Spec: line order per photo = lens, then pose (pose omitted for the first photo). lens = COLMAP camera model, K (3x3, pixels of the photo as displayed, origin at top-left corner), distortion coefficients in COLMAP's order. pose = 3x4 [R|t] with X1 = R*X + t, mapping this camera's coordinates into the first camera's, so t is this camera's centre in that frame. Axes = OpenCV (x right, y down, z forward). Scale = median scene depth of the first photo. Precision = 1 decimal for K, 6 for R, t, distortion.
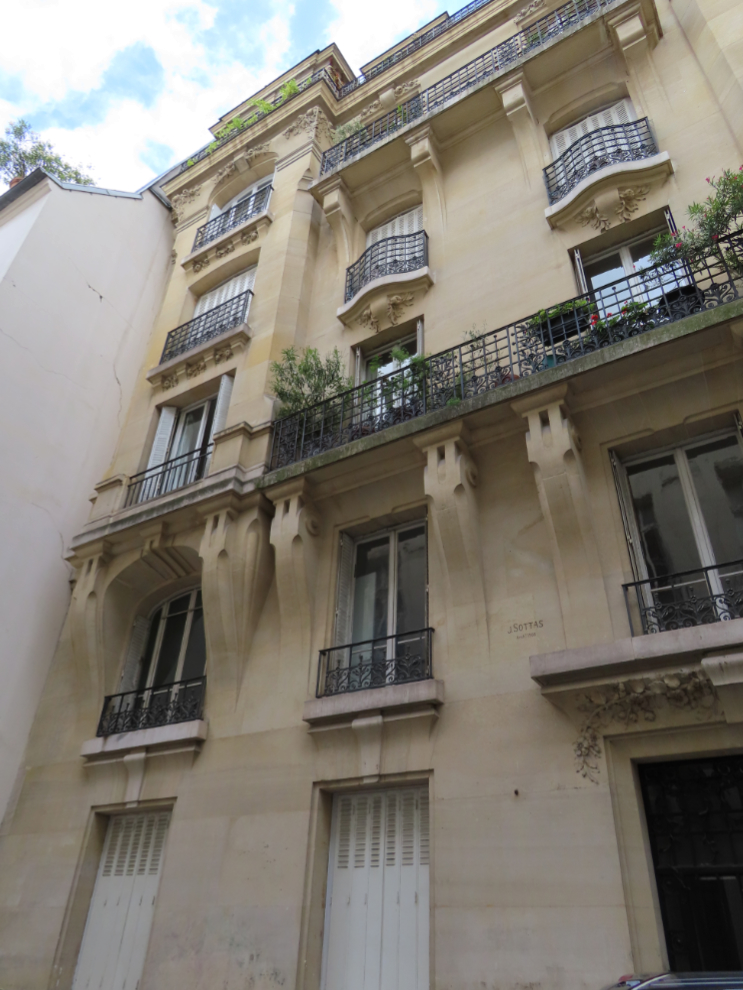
lens RADIAL K [[684.0, 0, 371.5], [0, 684.0, 495.0], [0, 0, 1]] dist [-0.000414, -0.001048]
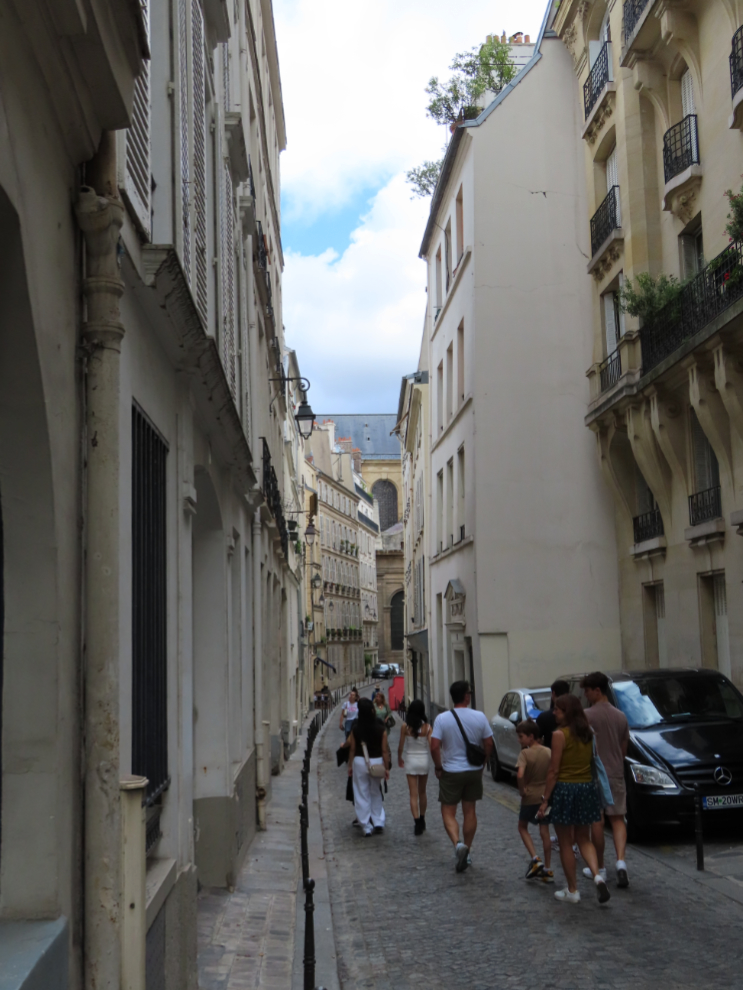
lens RADIAL K [[1120.2, 0, 371.5], [0, 1120.2, 495.0], [0, 0, 1]] dist [-0.001748, -0.005681]
pose [[0.570046, -0.144958, -0.808724, 1.404239], [0.492273, 0.848333, 0.194931, -0.564558], [0.657811, -0.509233, 0.554948, -0.813489]]
